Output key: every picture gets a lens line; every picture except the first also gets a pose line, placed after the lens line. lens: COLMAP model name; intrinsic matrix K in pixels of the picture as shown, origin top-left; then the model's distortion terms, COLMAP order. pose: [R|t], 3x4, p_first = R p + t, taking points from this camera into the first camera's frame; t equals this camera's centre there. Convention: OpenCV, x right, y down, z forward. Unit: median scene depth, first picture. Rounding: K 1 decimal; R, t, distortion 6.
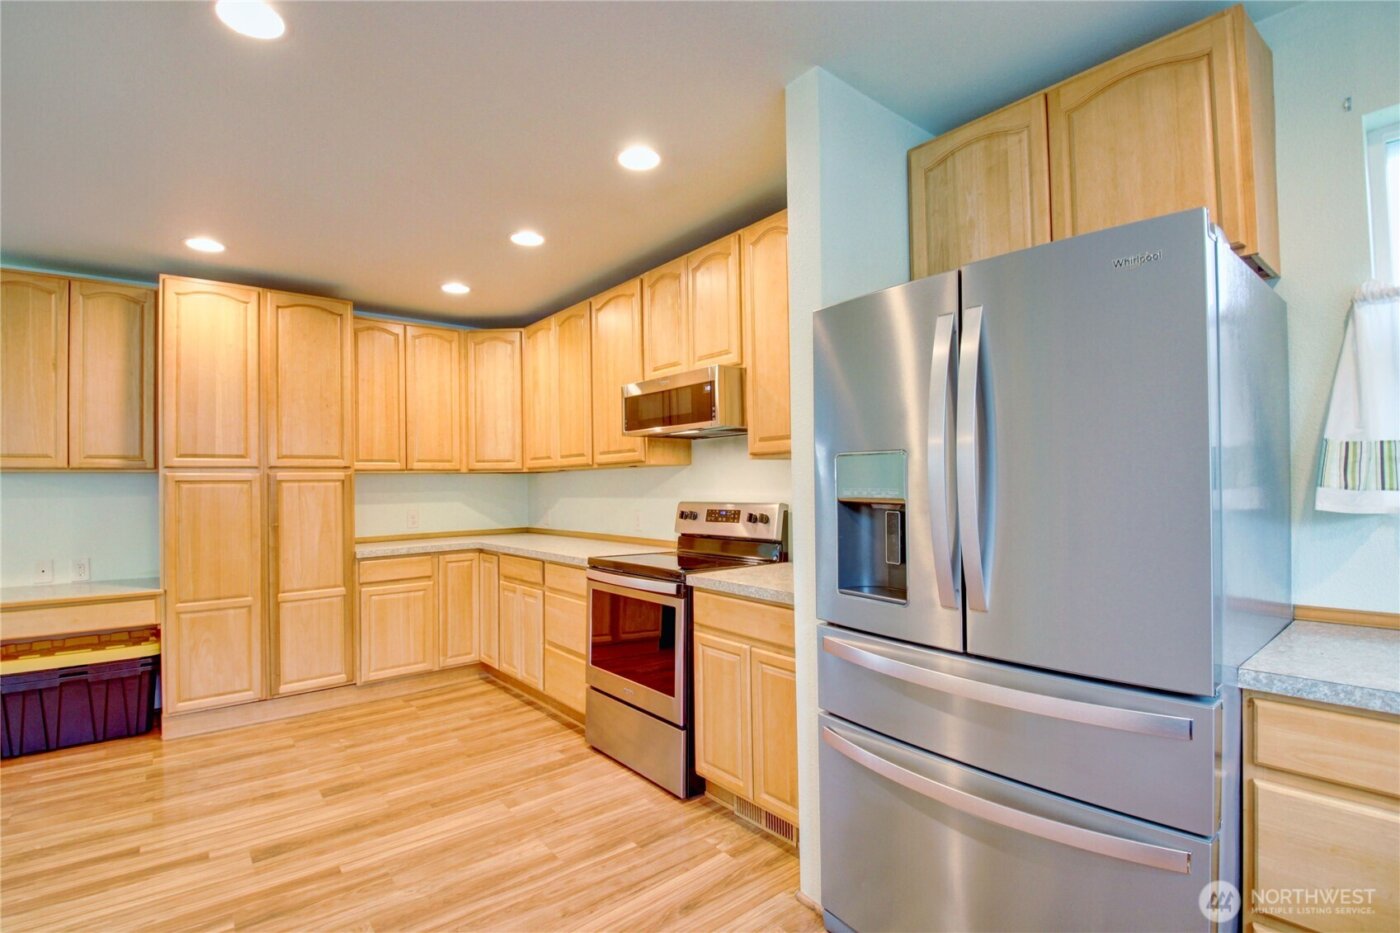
lens RADIAL K [[651.3, 0, 692.7], [0, 651.3, 476.9], [0, 0, 1]] dist [-0.000273, -0.014083]
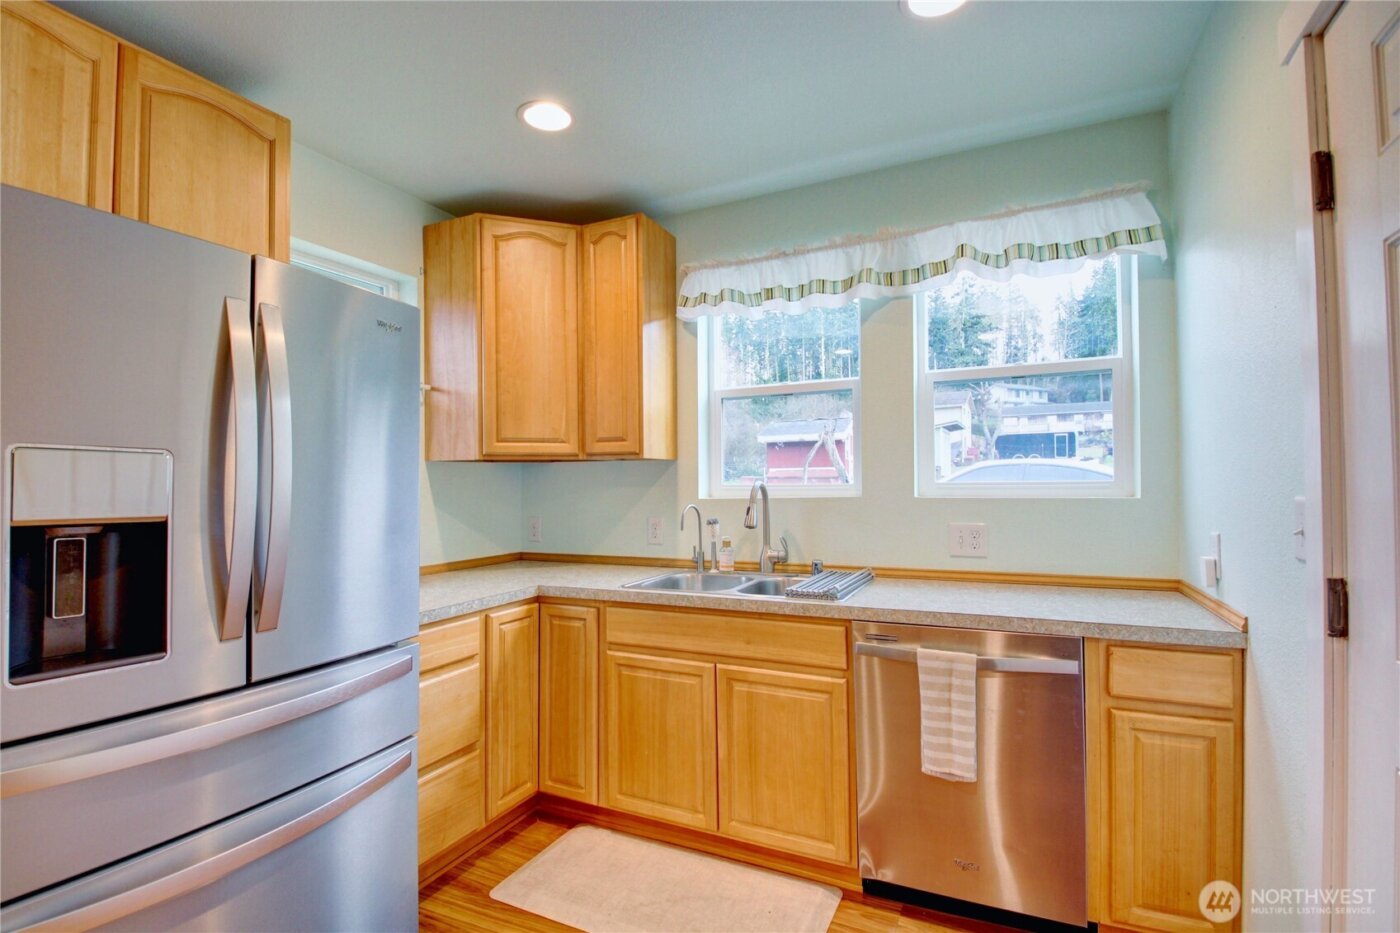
lens RADIAL K [[651.3, 0, 692.7], [0, 651.3, 476.9], [0, 0, 1]] dist [-0.000273, -0.014083]
pose [[-0.408707, 0.030764, 0.912147, -0.332304], [0.011621, 0.999526, -0.028505, 0.009962], [-0.912592, -0.001050, -0.408871, 0.415103]]
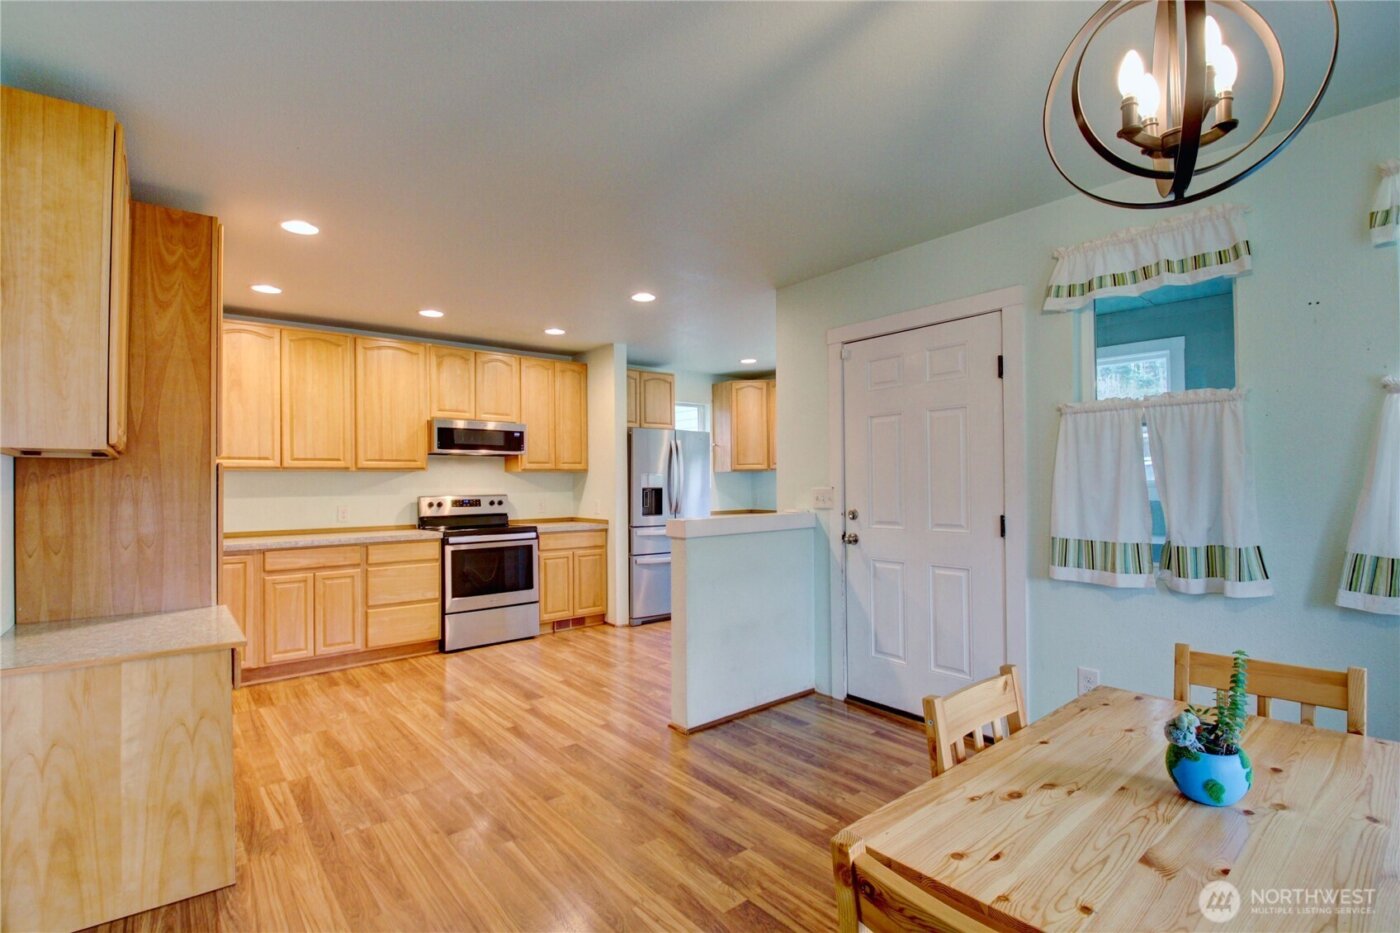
lens RADIAL K [[651.3, 0, 692.7], [0, 651.3, 476.9], [0, 0, 1]] dist [-0.000273, -0.014083]
pose [[-0.014308, 0.032224, 0.999378, -1.944015], [0.005348, 0.999469, -0.032150, 0.058302], [-0.999883, 0.004885, -0.014472, 0.503903]]
